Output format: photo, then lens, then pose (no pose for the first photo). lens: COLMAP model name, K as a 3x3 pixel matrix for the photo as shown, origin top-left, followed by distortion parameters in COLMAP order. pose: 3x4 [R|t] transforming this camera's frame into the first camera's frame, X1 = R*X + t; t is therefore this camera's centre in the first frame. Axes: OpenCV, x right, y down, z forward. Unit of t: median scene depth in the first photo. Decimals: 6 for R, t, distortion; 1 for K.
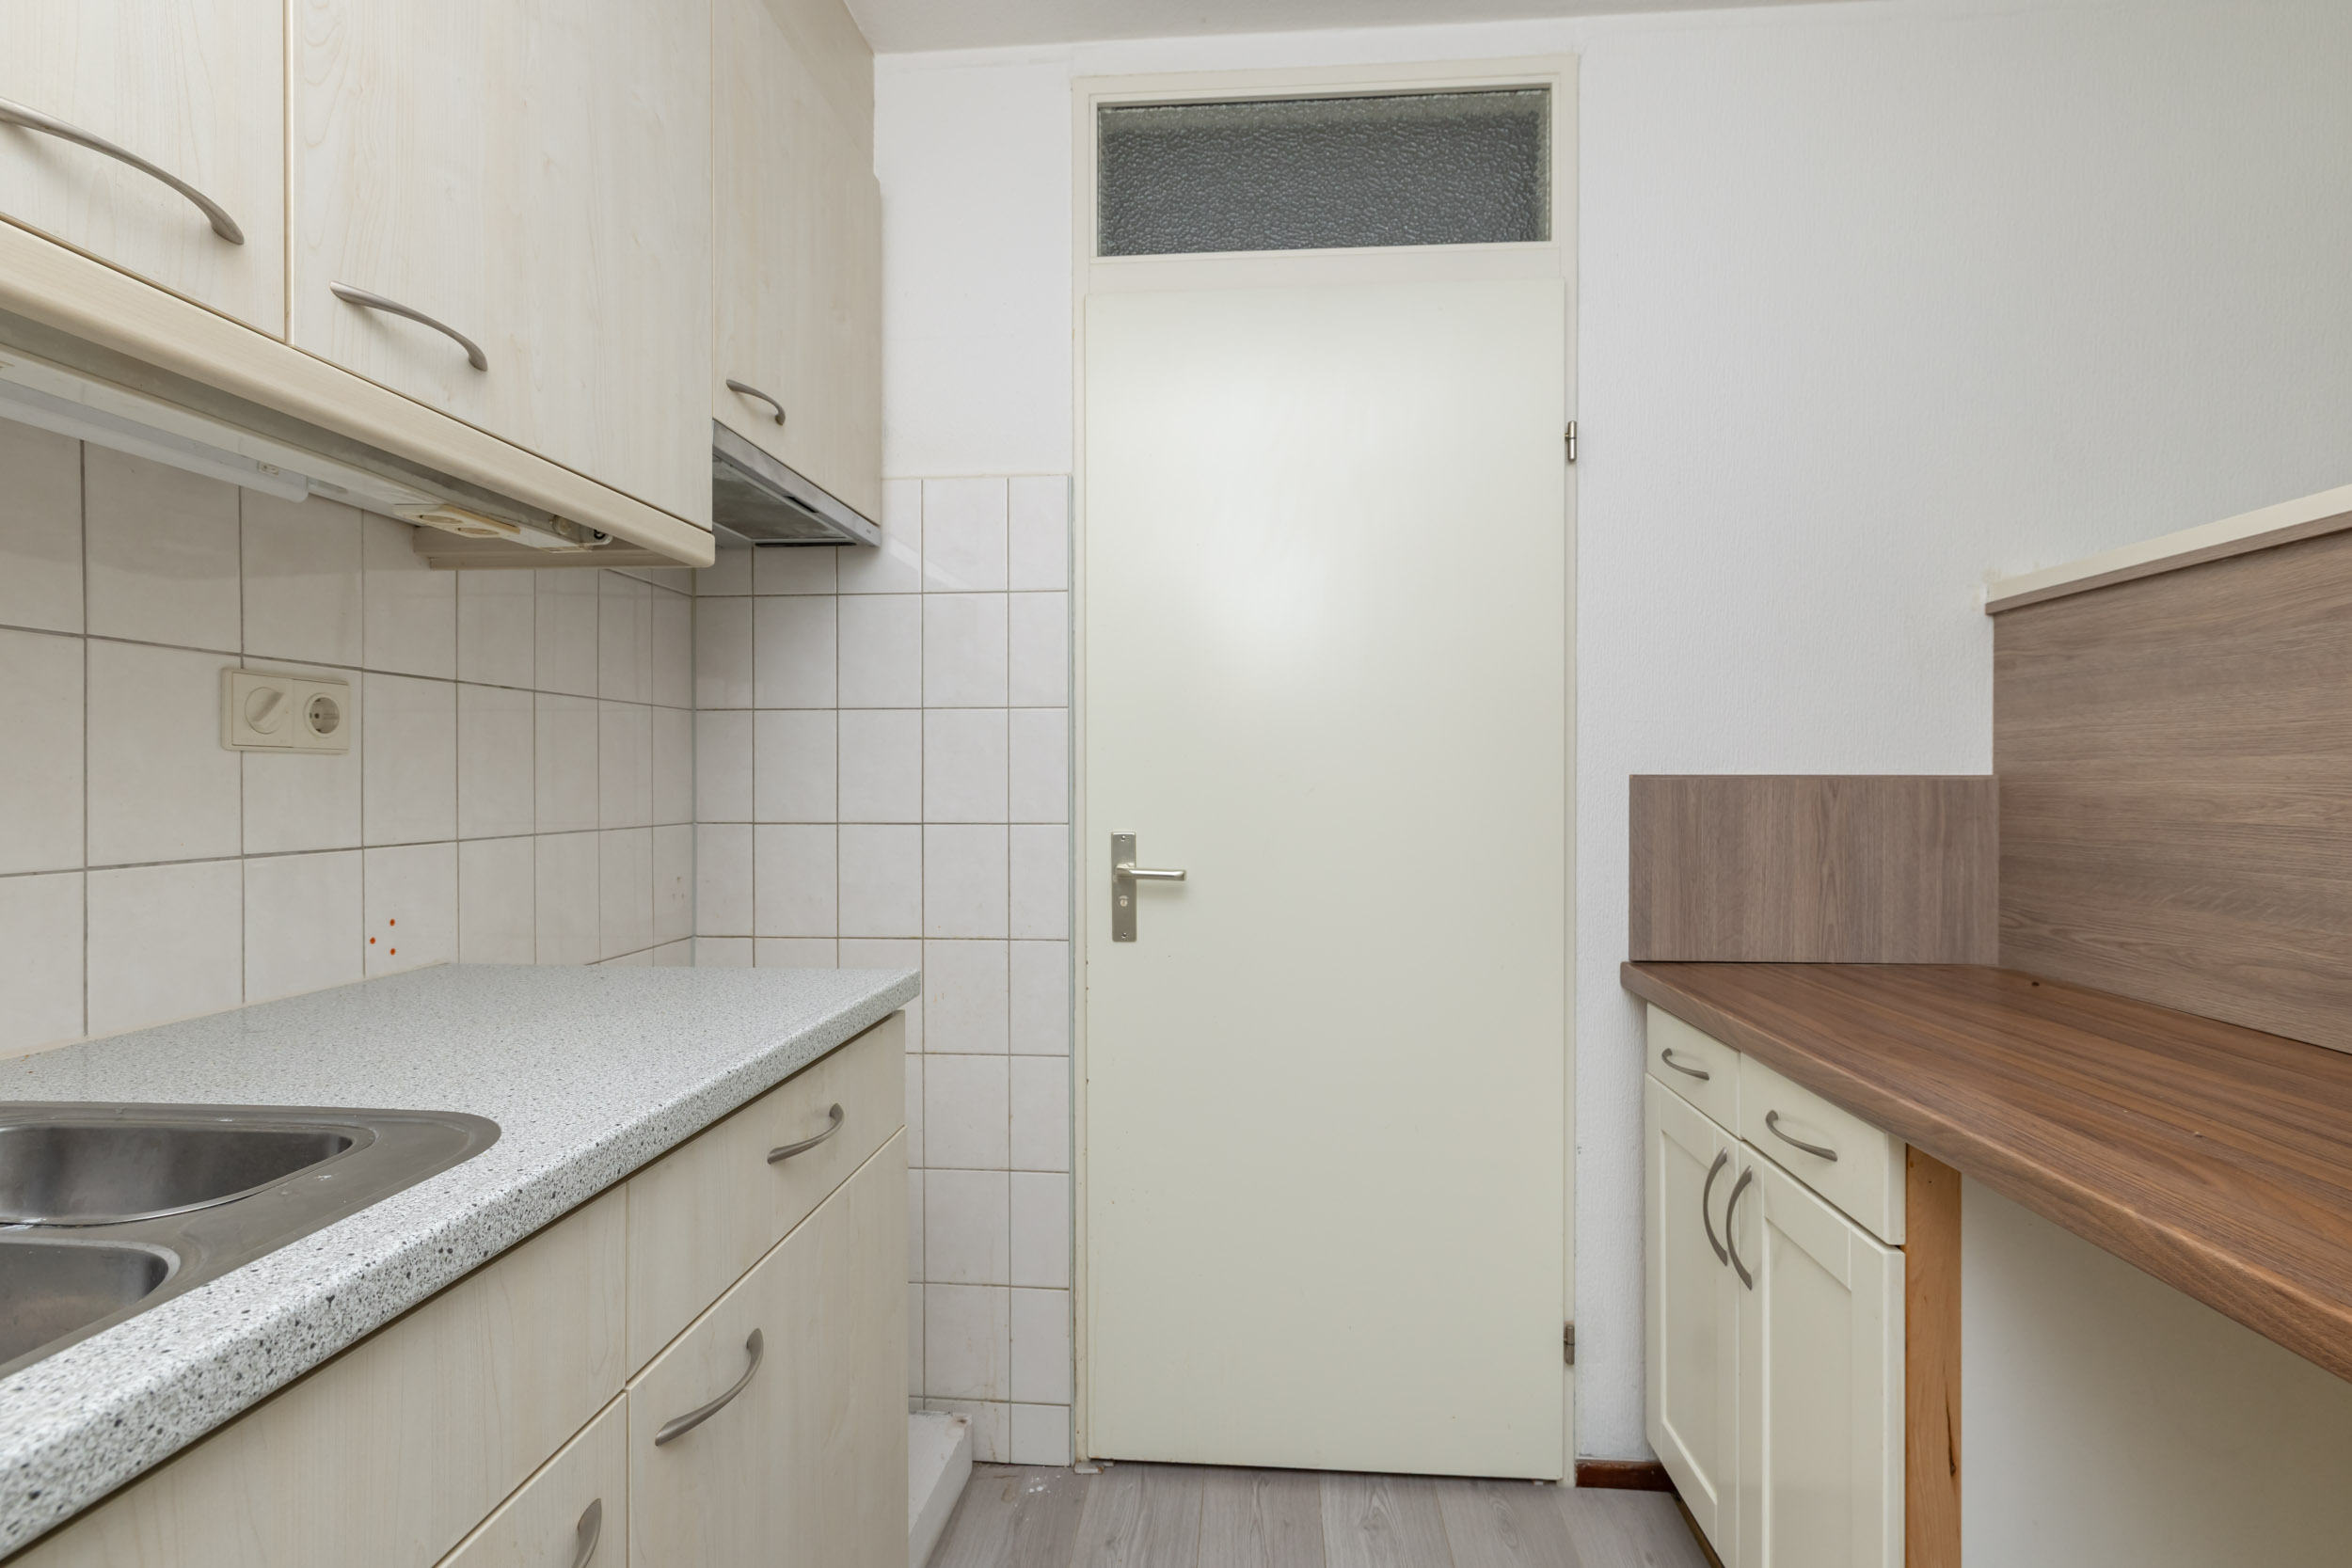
lens RADIAL K [[1150.9, 0, 1177.4], [0, 1150.9, 809.8], [0, 0, 1]] dist [0.000247, 0.000436]
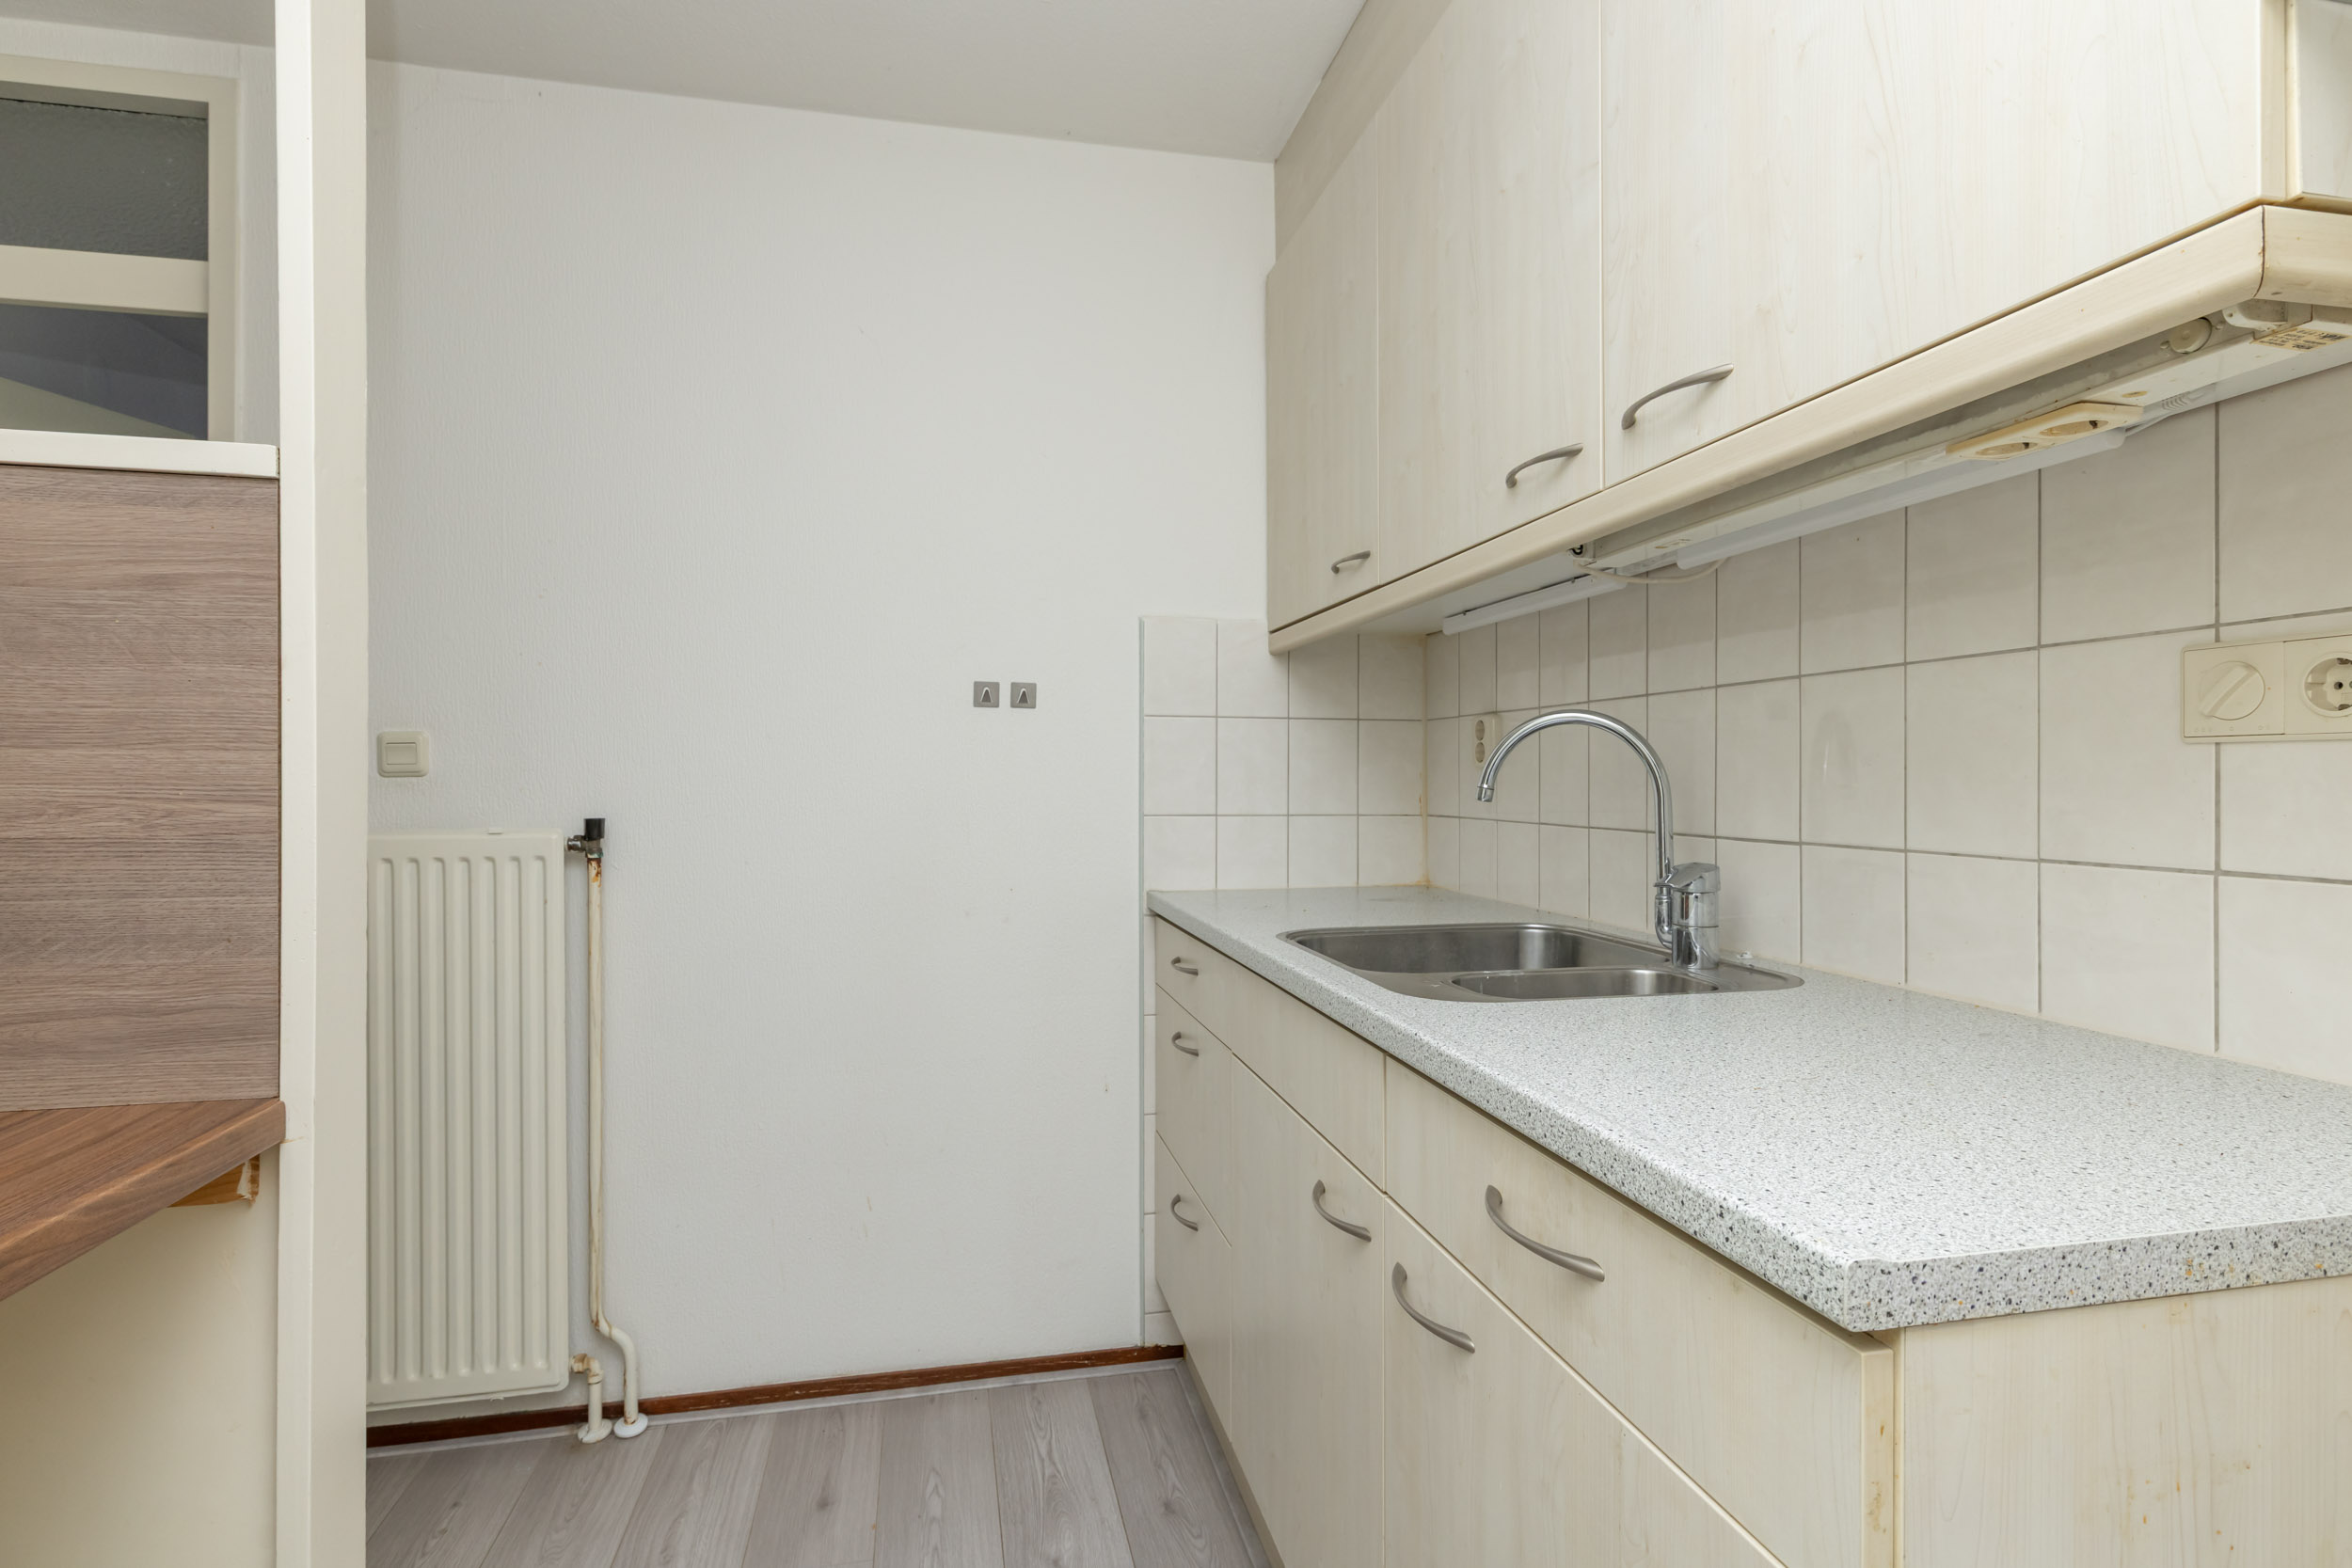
lens RADIAL K [[1150.9, 0, 1182.7], [0, 1150.9, 774.2], [0, 0, 1]] dist [0.000247, 0.000436]
pose [[-0.960501, 0.001752, -0.278272, 0.129791], [-0.004660, 0.999739, 0.022380, -0.048671], [0.278238, 0.022793, -0.960242, 1.736143]]
